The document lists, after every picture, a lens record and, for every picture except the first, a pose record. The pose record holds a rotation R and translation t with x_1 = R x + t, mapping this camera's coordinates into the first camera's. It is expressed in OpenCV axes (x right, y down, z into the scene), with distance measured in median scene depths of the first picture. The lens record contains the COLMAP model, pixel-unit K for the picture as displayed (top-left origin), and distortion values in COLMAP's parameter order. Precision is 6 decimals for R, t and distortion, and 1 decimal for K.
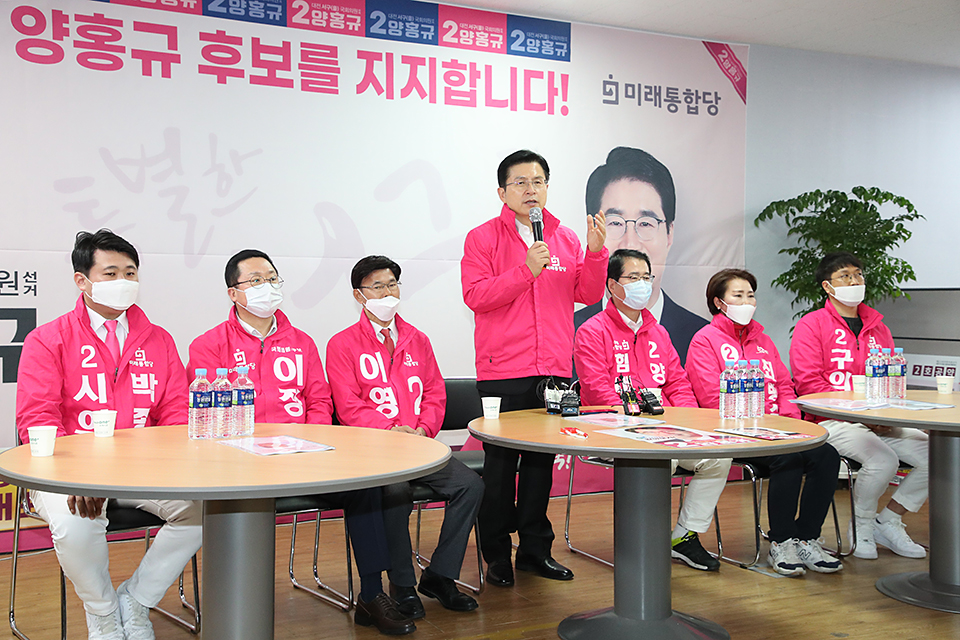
lens RADIAL K [[1104.9, 0, 475.1], [0, 1104.9, 331.5], [0, 0, 1]] dist [0.059183, 0.000000]
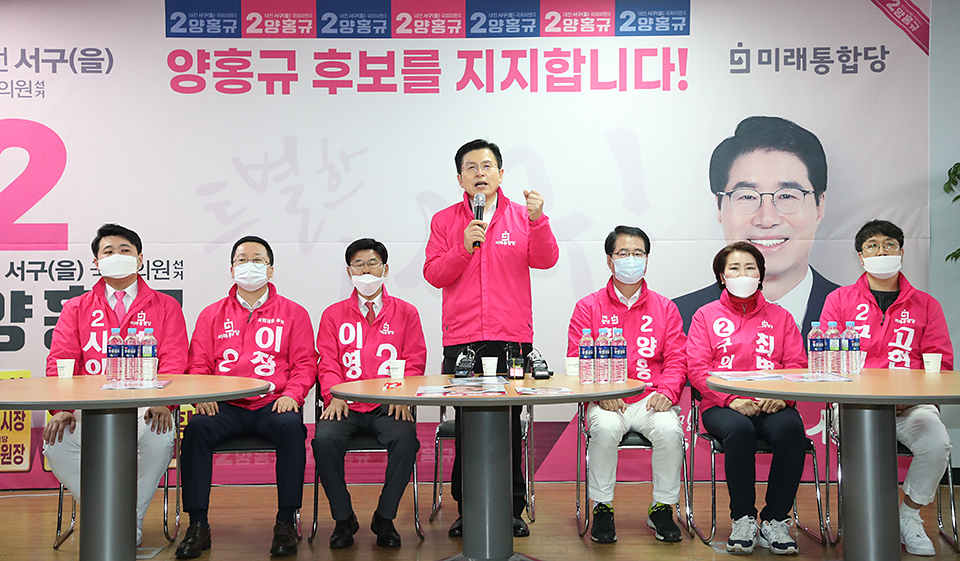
lens RADIAL K [[1365.3, 0, 482.5], [0, 1365.3, 275.0], [0, 0, 1]] dist [0.128860, 0.000000]
pose [[0.875779, -0.016437, -0.482431, 0.585156], [-0.005559, 0.999010, -0.044129, 0.026159], [0.482679, 0.041329, 0.874821, -0.160589]]
